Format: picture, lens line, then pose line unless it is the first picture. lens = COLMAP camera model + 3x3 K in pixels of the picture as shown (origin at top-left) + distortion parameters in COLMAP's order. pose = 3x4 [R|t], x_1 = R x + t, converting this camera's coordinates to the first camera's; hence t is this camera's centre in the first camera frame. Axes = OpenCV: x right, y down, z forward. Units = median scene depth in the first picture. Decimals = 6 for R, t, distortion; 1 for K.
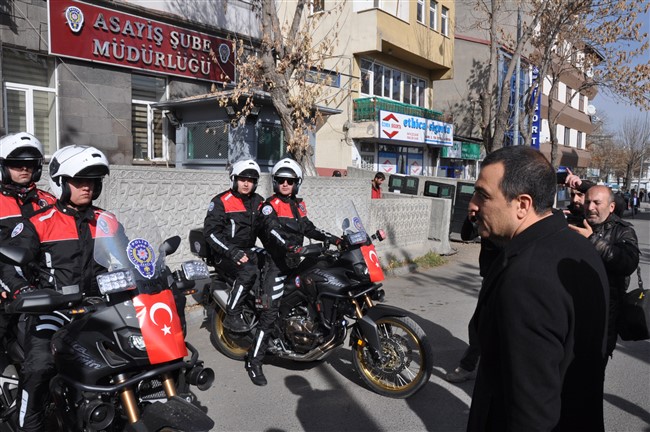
lens RADIAL K [[512.9, 0, 319.1], [0, 512.9, 226.4], [0, 0, 1]] dist [-0.164487, 0.143446]
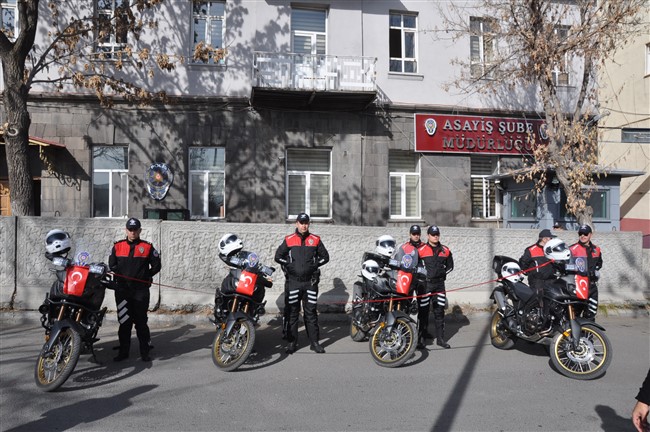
lens RADIAL K [[512.9, 0, 319.1], [0, 512.9, 226.4], [0, 0, 1]] dist [-0.164487, 0.143446]
pose [[0.748026, -0.012650, -0.663549, 0.234446], [-0.053928, 0.995353, -0.079770, 0.022584], [0.661475, 0.095454, 0.743868, -0.305159]]
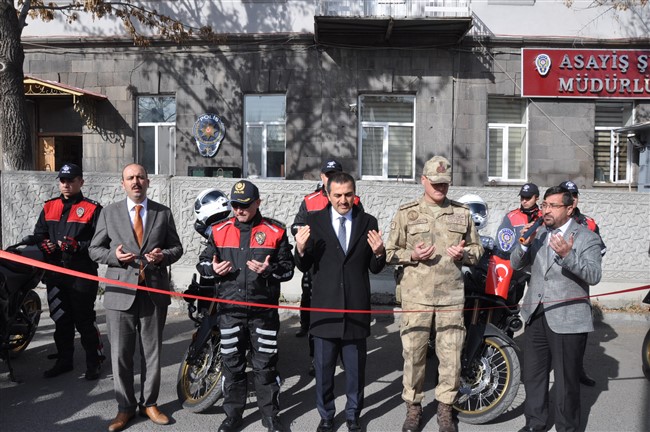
lens RADIAL K [[512.9, 0, 319.1], [0, 512.9, 226.4], [0, 0, 1]] dist [-0.164487, 0.143446]
pose [[0.608674, 0.042970, -0.792256, 0.114287], [-0.077405, 0.996985, -0.005396, 0.013476], [0.789636, 0.064609, 0.610165, -0.110442]]
